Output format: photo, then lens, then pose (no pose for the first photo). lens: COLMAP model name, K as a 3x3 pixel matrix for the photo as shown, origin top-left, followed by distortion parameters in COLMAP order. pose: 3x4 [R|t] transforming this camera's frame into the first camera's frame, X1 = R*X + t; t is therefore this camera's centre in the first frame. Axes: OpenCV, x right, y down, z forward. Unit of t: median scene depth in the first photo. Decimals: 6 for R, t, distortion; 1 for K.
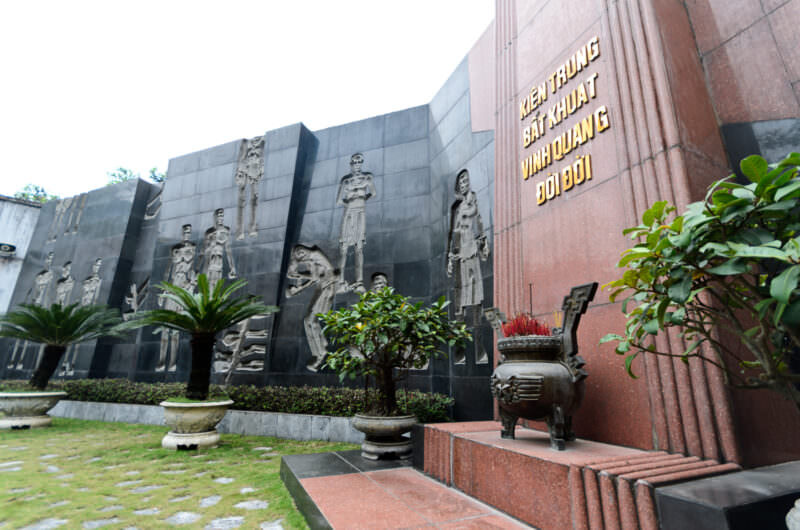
lens RADIAL K [[357.2, 0, 411.8], [0, 357.2, 268.8], [0, 0, 1]] dist [0.007188, -0.000170]
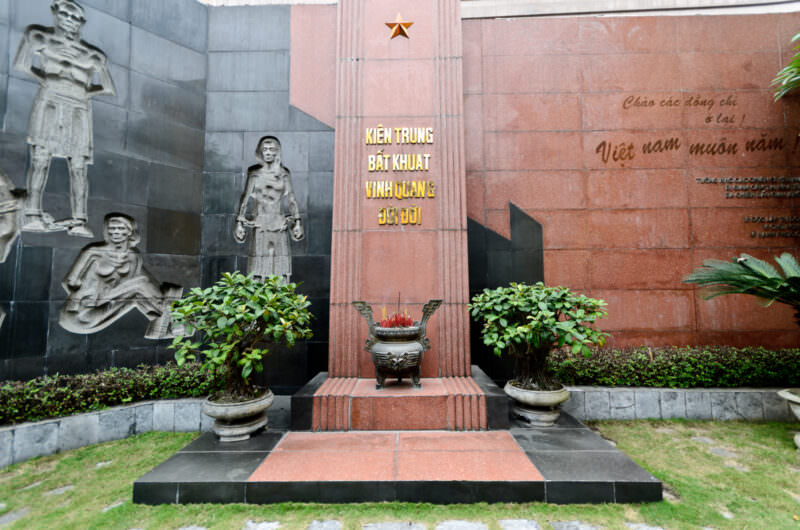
lens RADIAL K [[355.7, 0, 400.0], [0, 355.7, 265.0], [0, 0, 1]] dist [0.021469, -0.000003]
pose [[0.449794, 0.055996, 0.891375, -0.578406], [-0.248843, 0.966370, 0.064860, -0.092175], [-0.857766, -0.250986, 0.448601, 0.181579]]
